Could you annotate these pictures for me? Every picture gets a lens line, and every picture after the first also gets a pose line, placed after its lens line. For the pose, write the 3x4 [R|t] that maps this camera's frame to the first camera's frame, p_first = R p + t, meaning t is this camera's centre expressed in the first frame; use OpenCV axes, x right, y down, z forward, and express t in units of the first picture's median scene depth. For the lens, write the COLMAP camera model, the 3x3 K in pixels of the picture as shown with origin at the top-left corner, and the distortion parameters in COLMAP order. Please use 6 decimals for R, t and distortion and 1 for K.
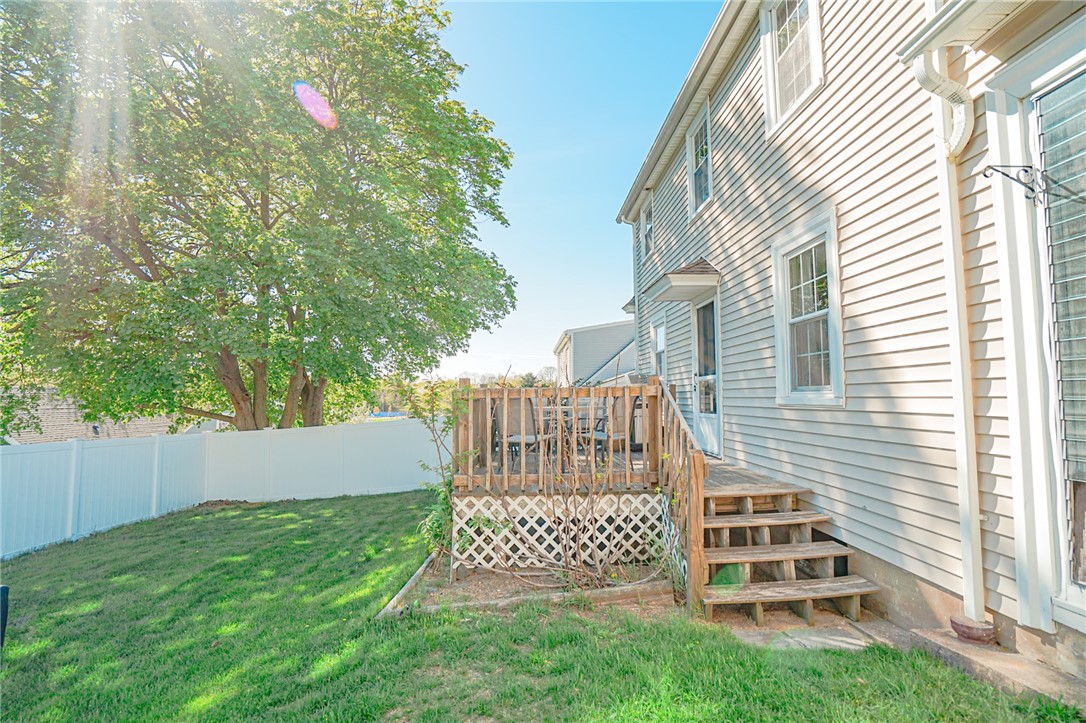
lens RADIAL K [[509.9, 0, 549.3], [0, 509.9, 362.8], [0, 0, 1]] dist [-0.050675, 0.018900]
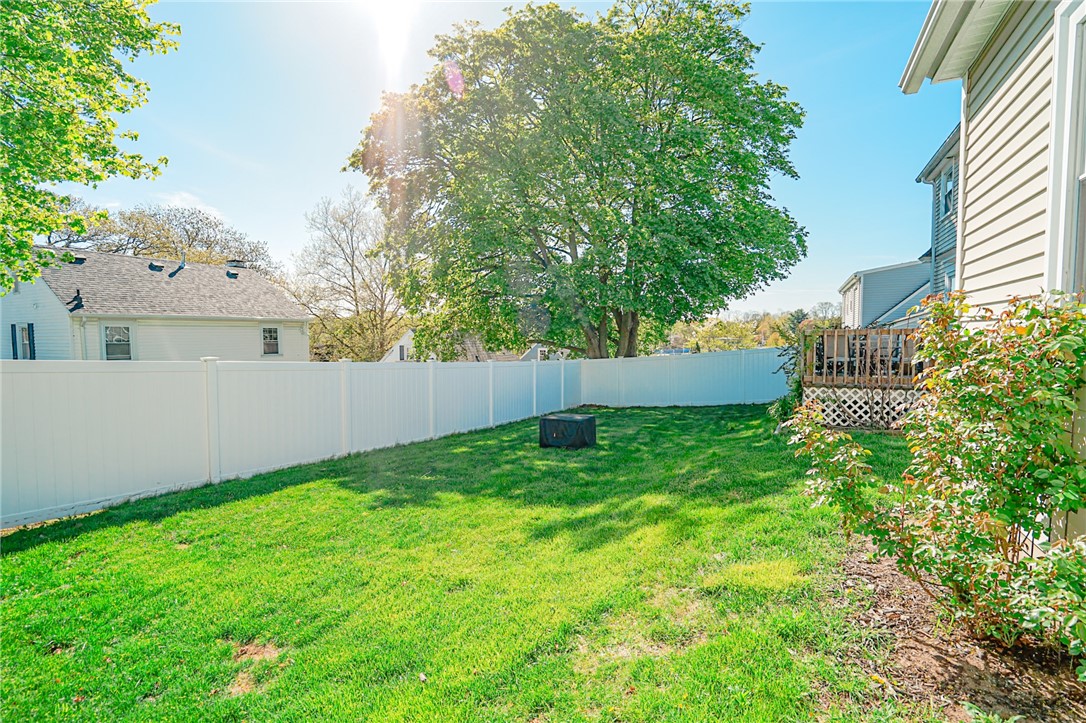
lens RADIAL K [[509.9, 0, 543.7], [0, 509.9, 365.2], [0, 0, 1]] dist [-0.050675, 0.018900]
pose [[0.876180, 0.027994, -0.481171, -0.086964], [0.032589, 0.992586, 0.117090, -0.044330], [0.480882, -0.118273, 0.868772, -0.702831]]
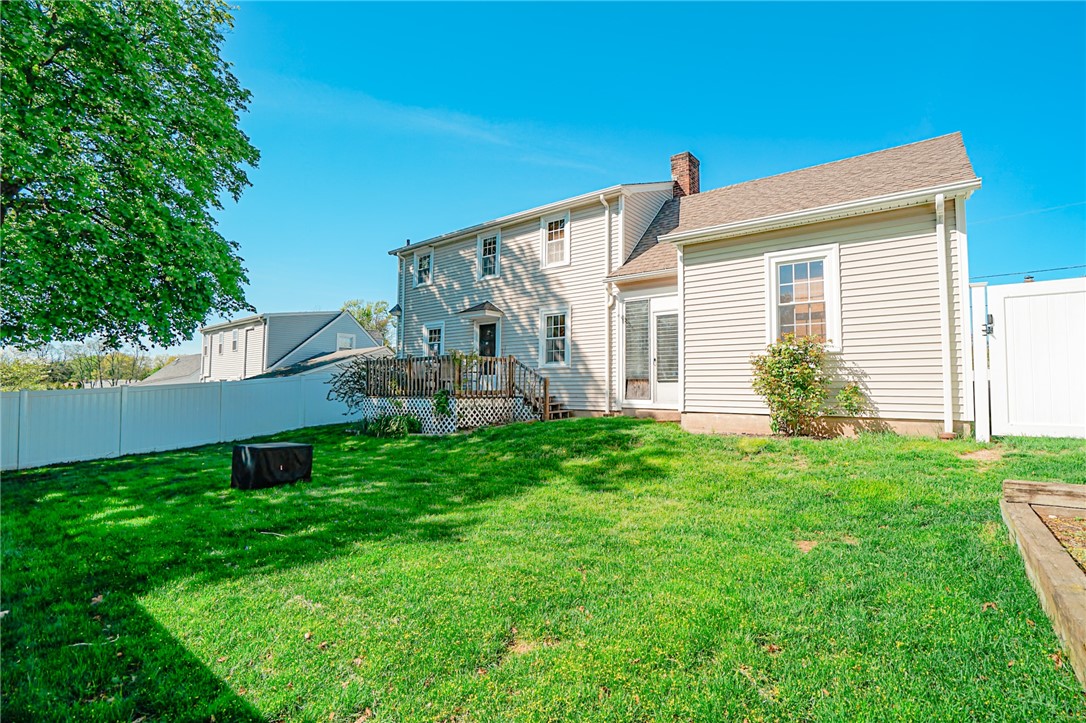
lens RADIAL K [[528.4, 0, 539.5], [0, 528.4, 360.8], [0, 0, 1]] dist [-0.001507, -0.000028]
pose [[0.666543, 0.054930, 0.743440, -1.170868], [-0.062355, 0.997895, -0.017825, 0.064360], [-0.742854, -0.034476, 0.668565, -0.643735]]
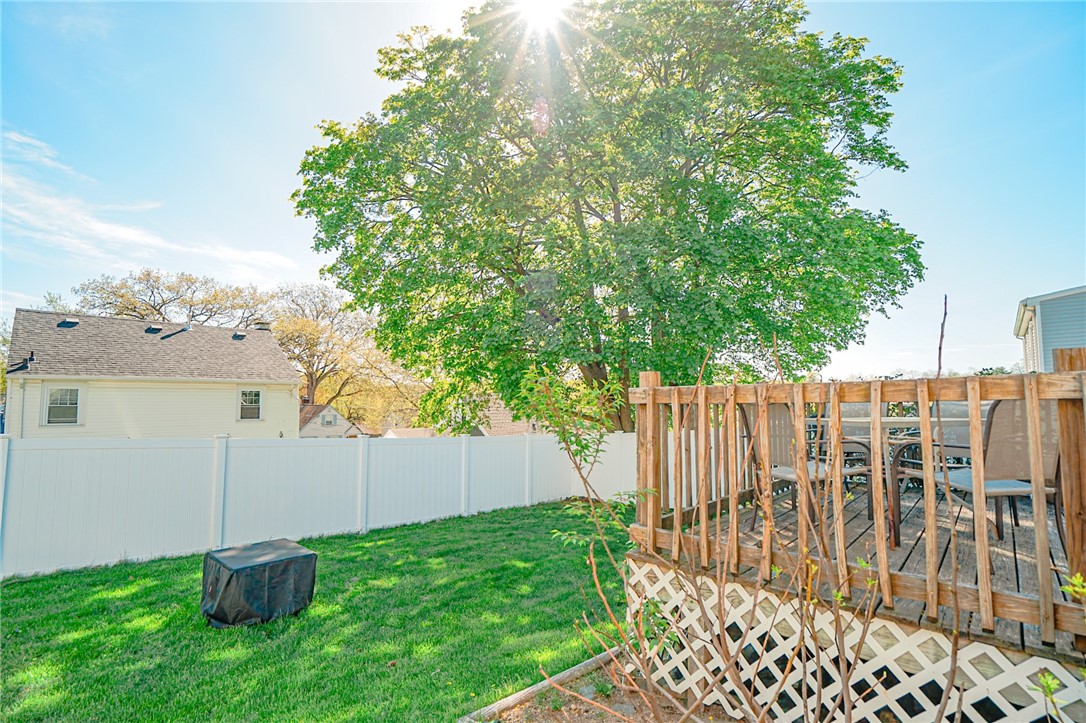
lens RADIAL K [[509.9, 0, 539.2], [0, 509.9, 365.8], [0, 0, 1]] dist [-0.050675, 0.018900]
pose [[0.702738, -0.046128, -0.709952, 0.124089], [0.045177, 0.998775, -0.020176, 0.019298], [0.710013, -0.017895, 0.703961, 0.305369]]
